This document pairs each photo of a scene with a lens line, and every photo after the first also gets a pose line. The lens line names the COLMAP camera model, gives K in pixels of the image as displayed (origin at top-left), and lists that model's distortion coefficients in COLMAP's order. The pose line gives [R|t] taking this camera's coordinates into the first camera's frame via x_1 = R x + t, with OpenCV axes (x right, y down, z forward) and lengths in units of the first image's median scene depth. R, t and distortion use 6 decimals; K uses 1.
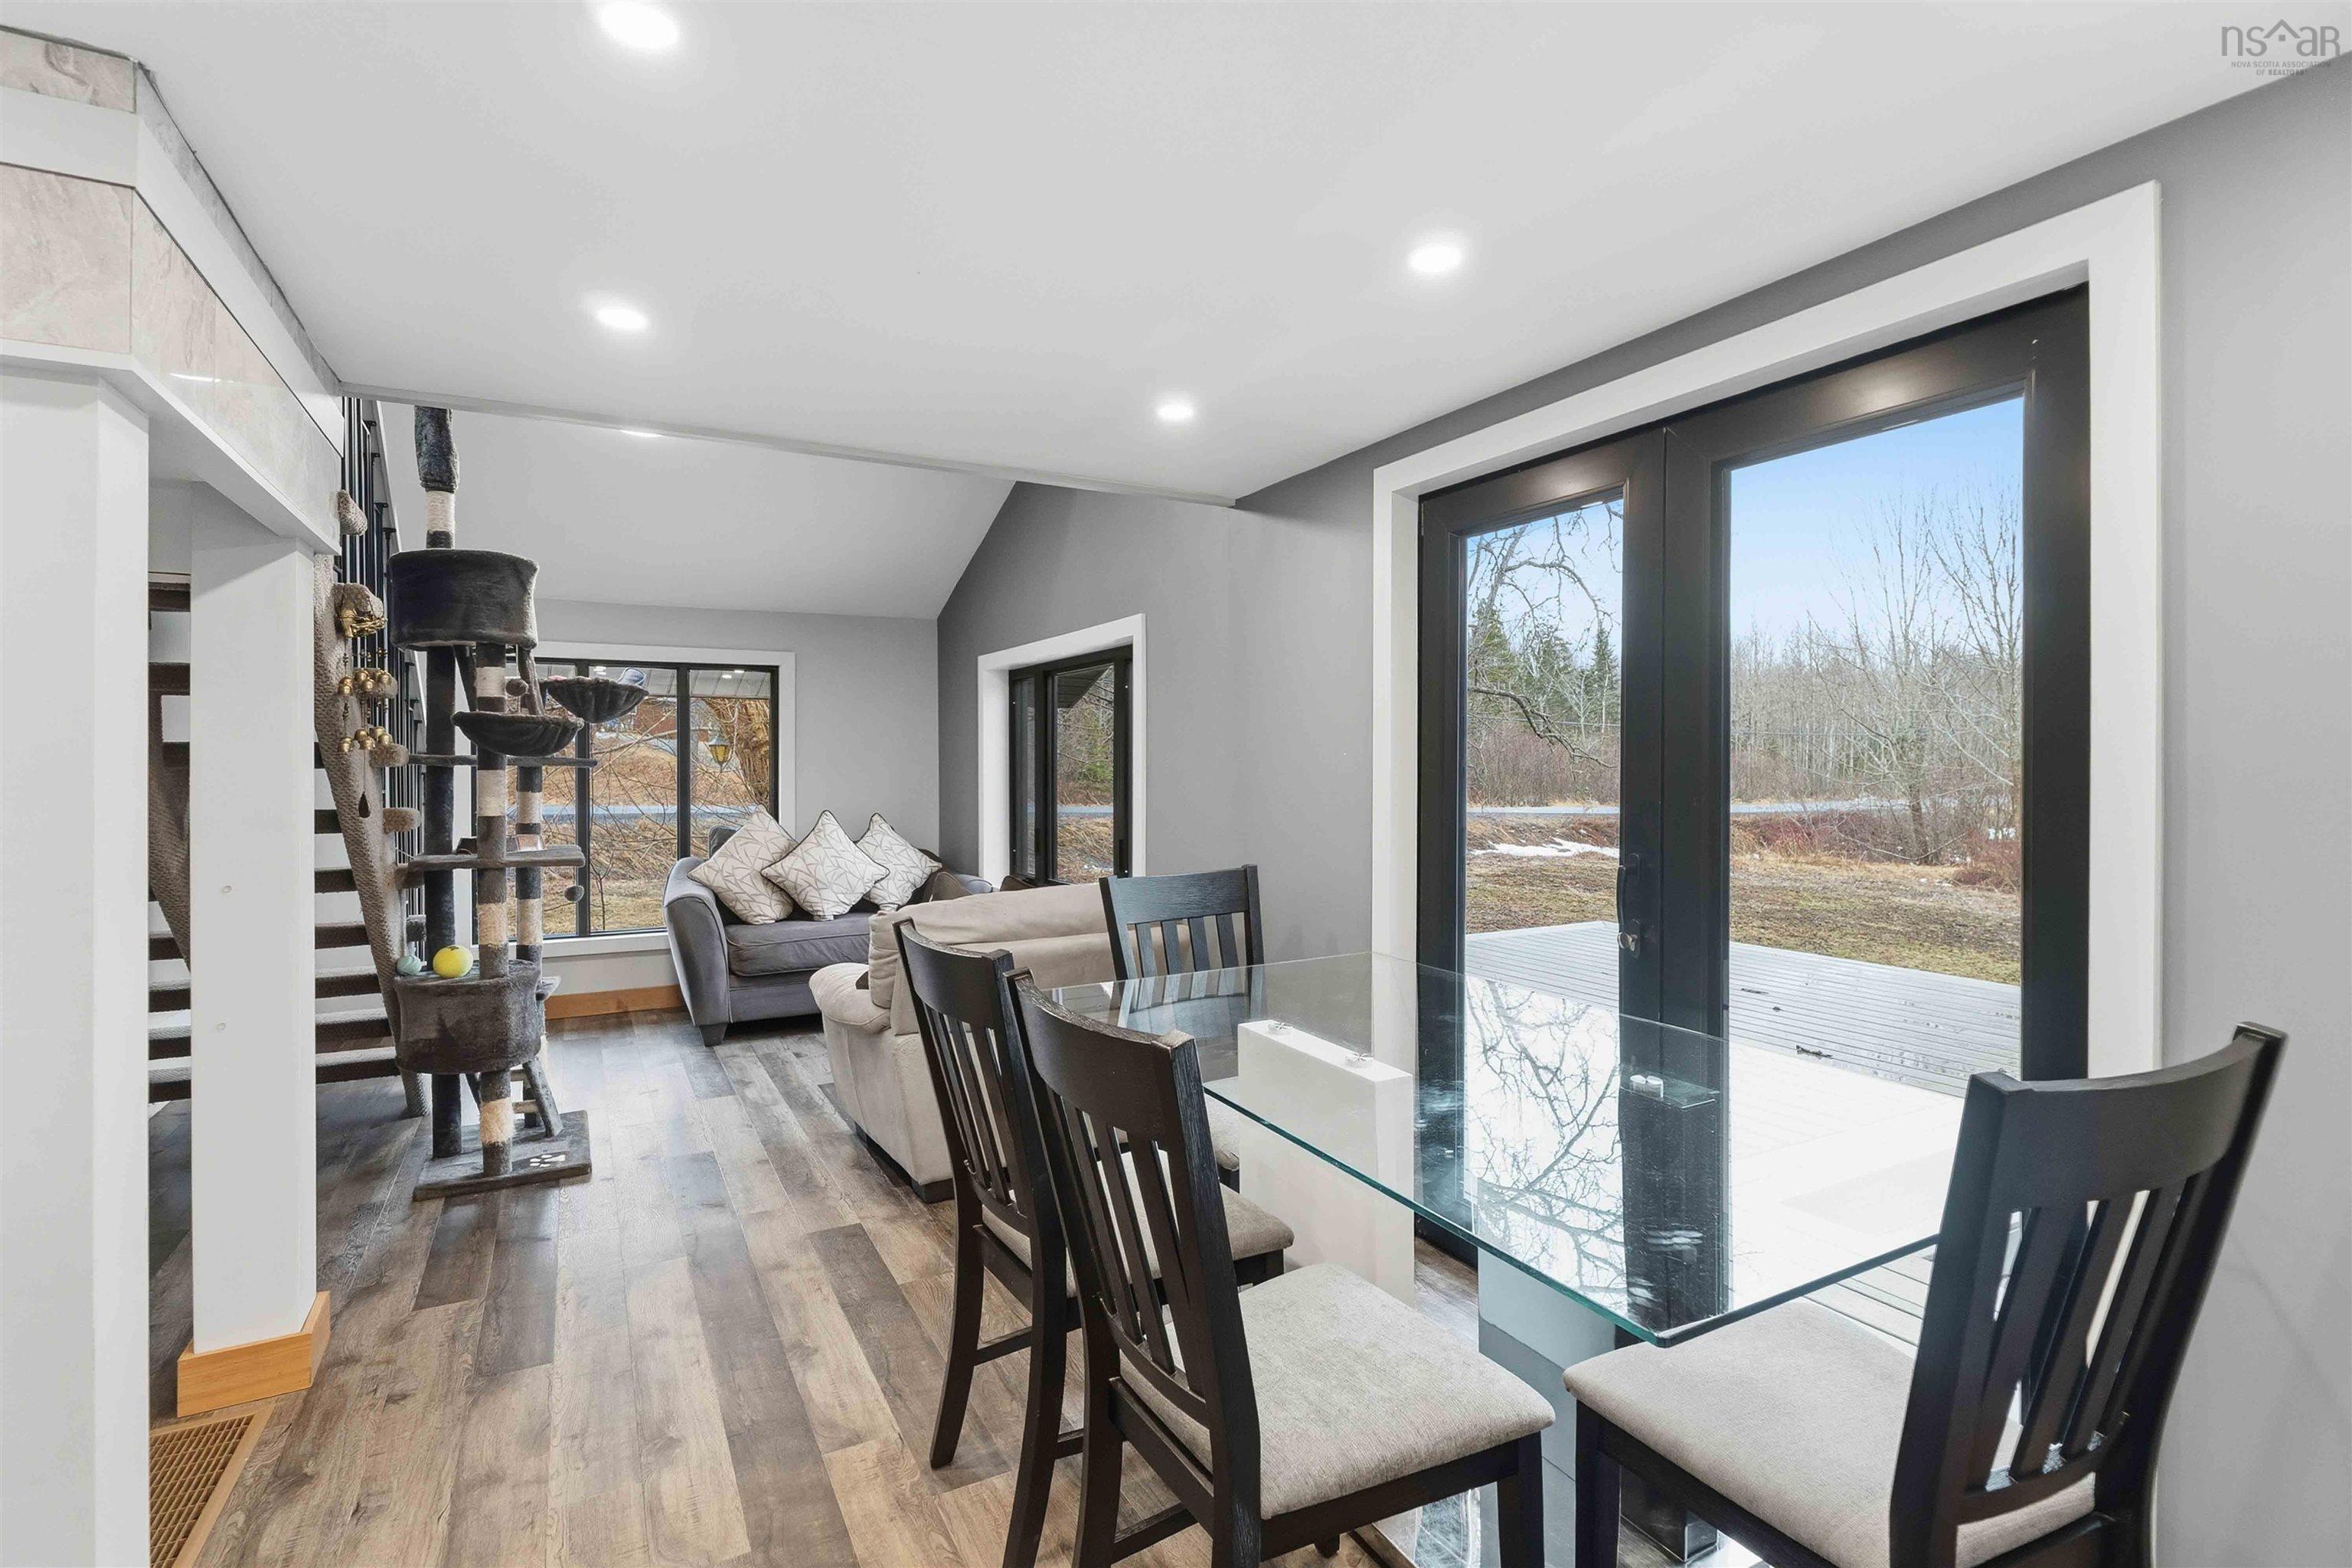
lens RADIAL K [[1094.9, 0, 1178.6], [0, 1094.9, 773.9], [0, 0, 1]] dist [-0.002728, -0.001658]
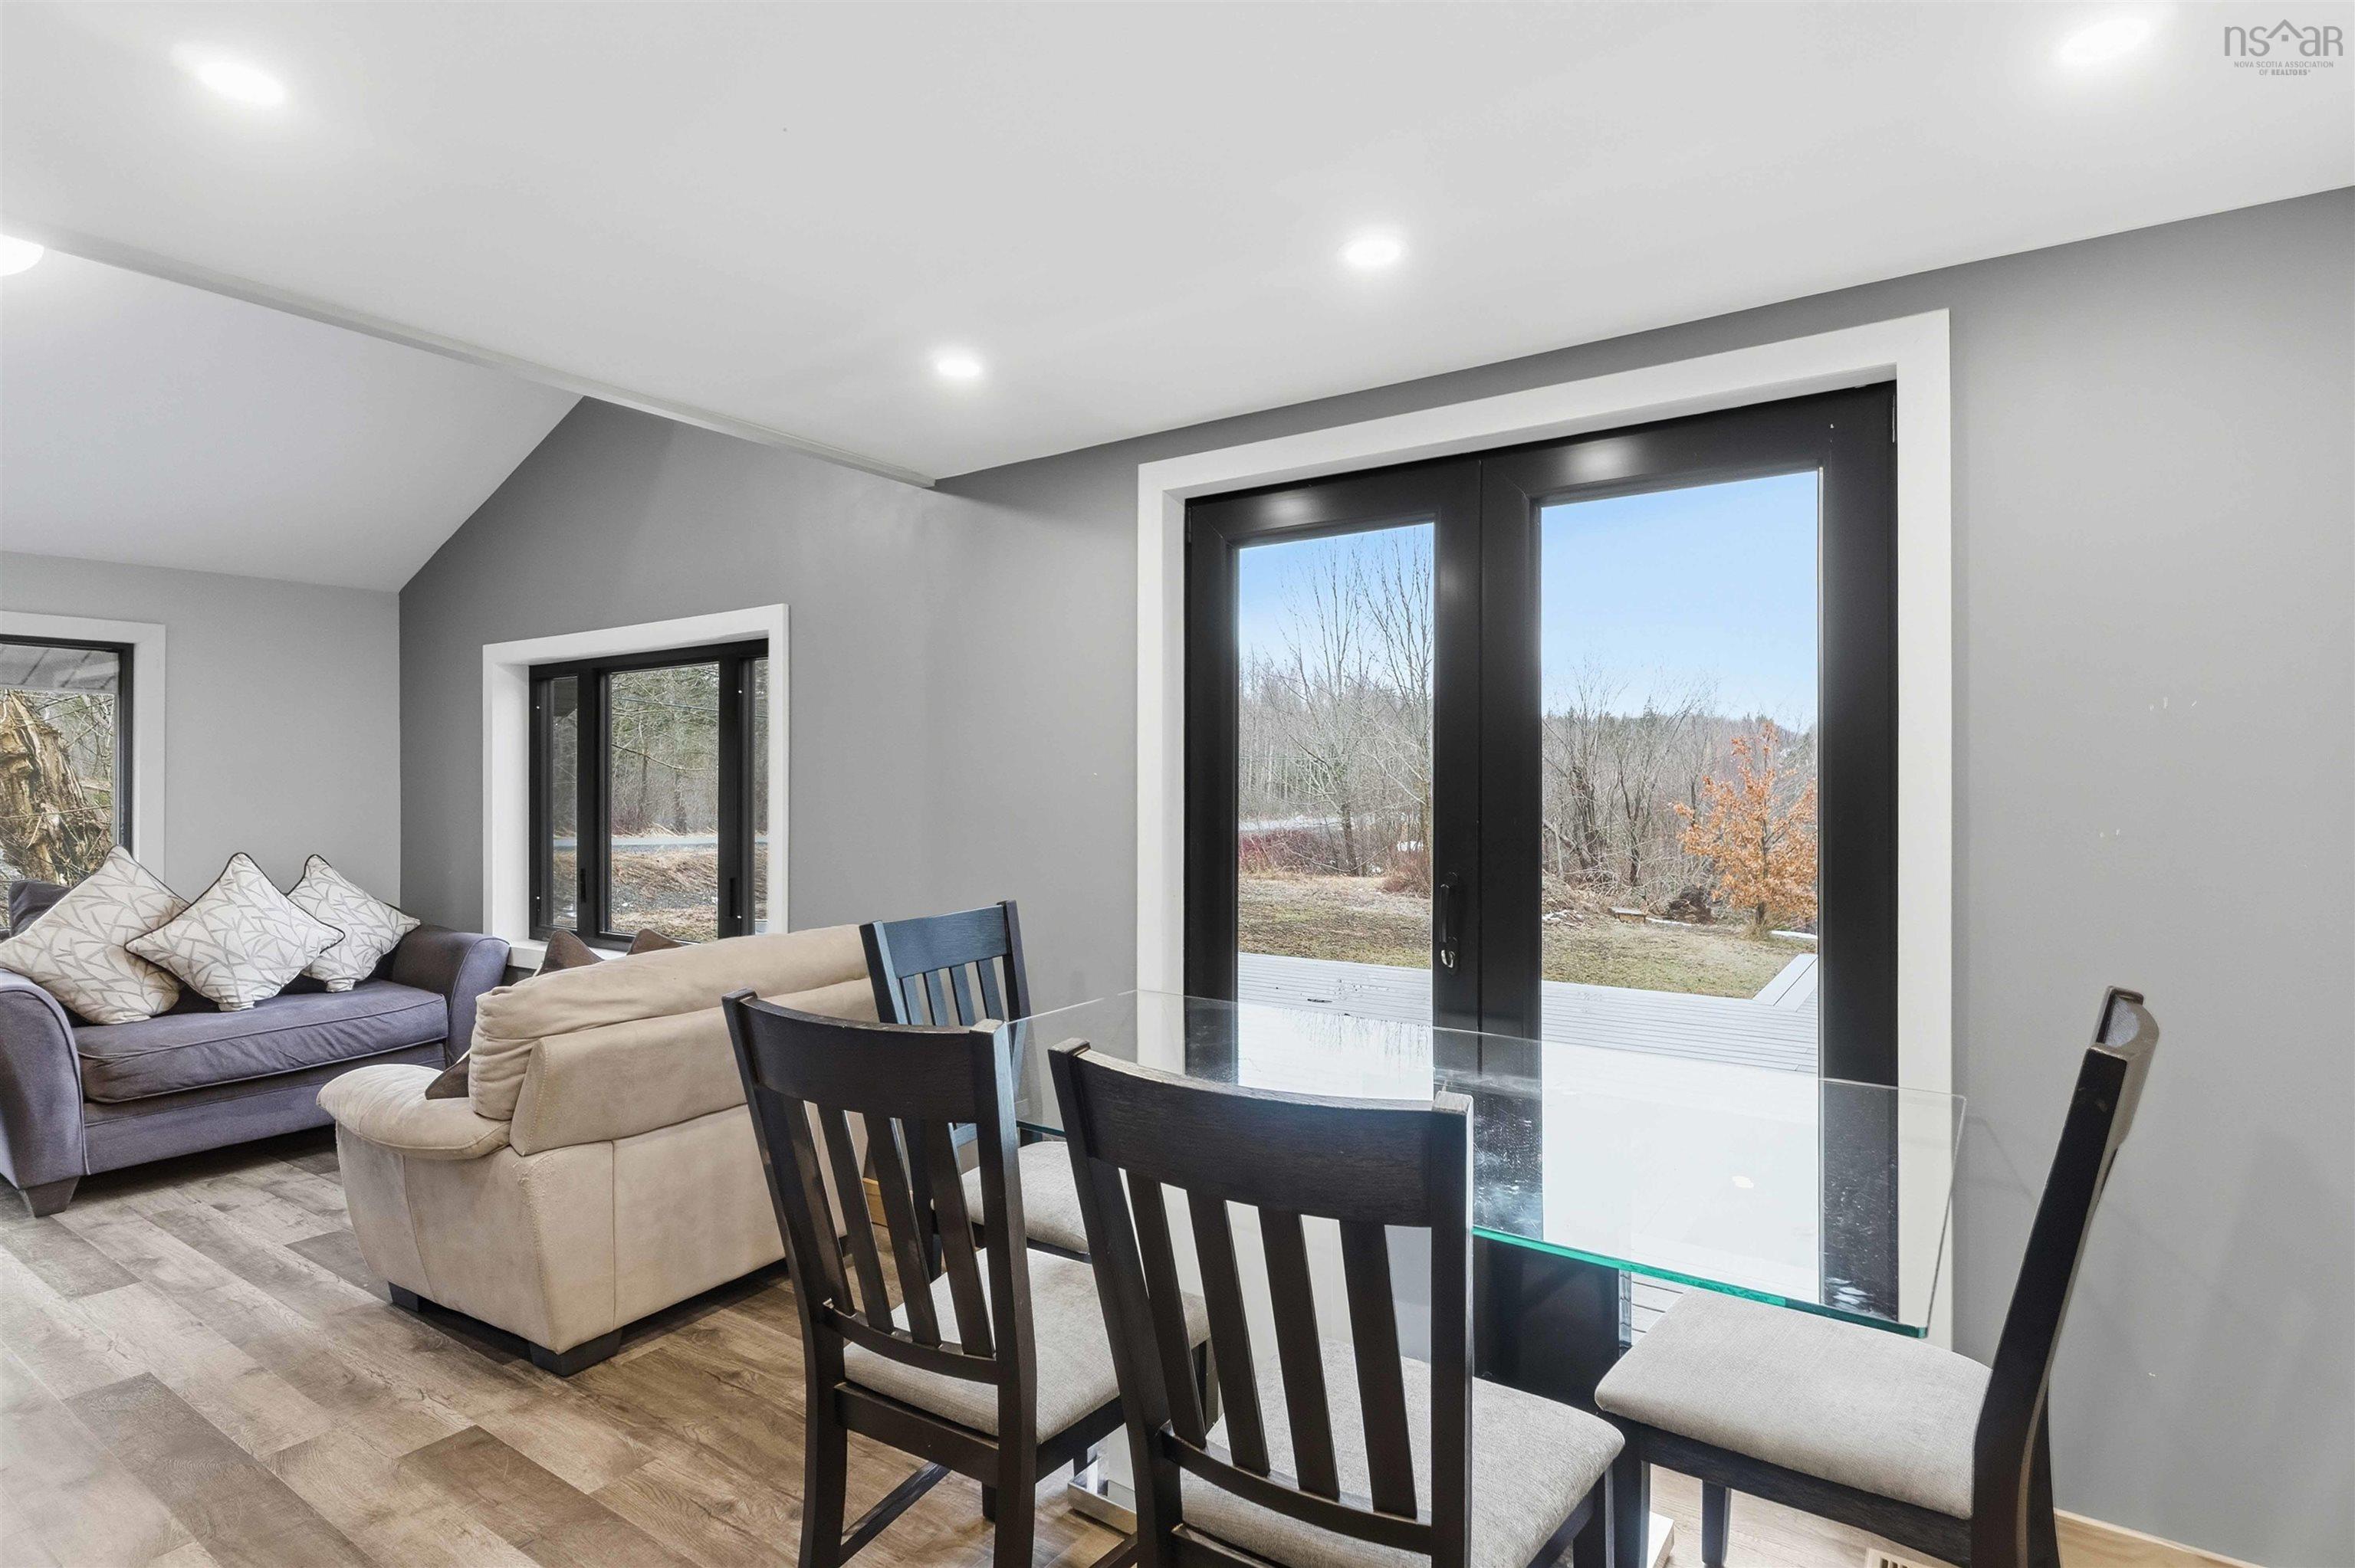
lens RADIAL K [[1178.0, 0, 1174.2], [0, 1178.0, 781.1], [0, 0, 1]] dist [0.004066, -0.003036]
pose [[0.894394, 0.000185, 0.447279, -0.144141], [0.005930, 0.999907, -0.012272, 0.000371], [-0.447240, 0.013628, 0.894310, 0.062047]]
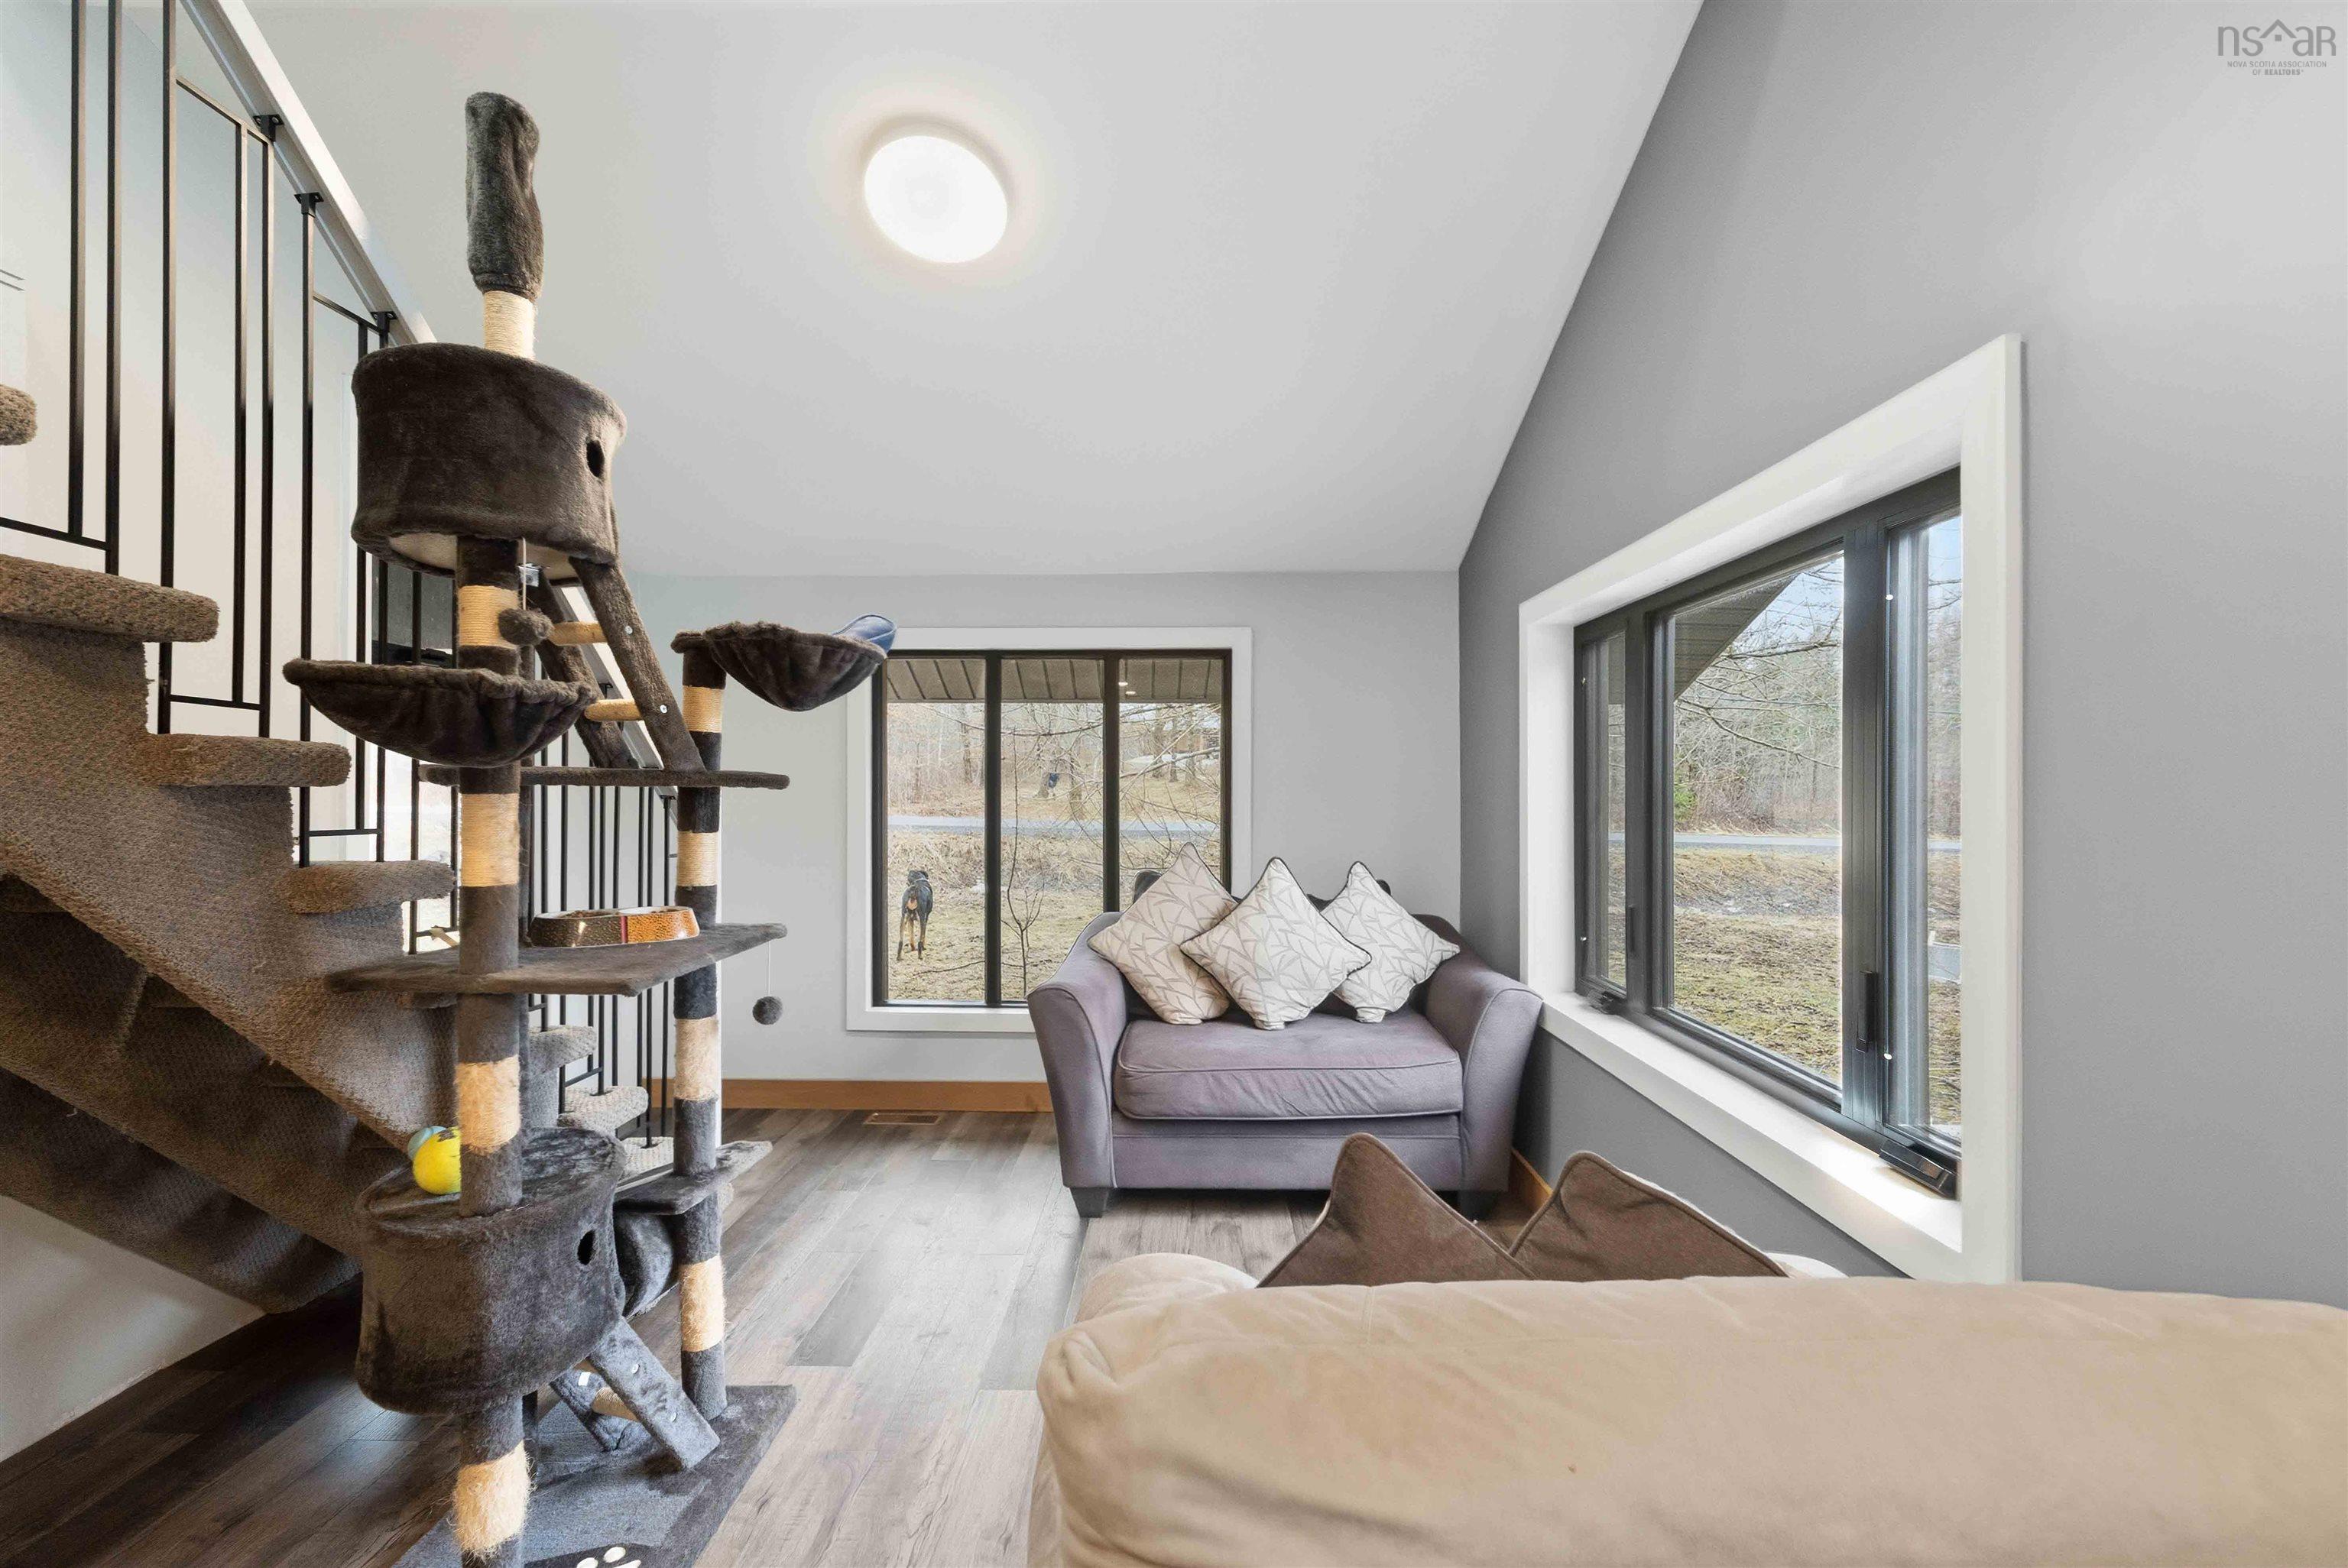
lens RADIAL K [[1013.9, 0, 1169.2], [0, 1013.9, 776.2], [0, 0, 1]] dist [0.002452, 0.000188]
pose [[0.864671, -0.002594, -0.502332, -0.085030], [-0.007756, 0.999799, -0.018512, -0.003787], [0.502278, 0.019903, 0.864477, 0.516947]]
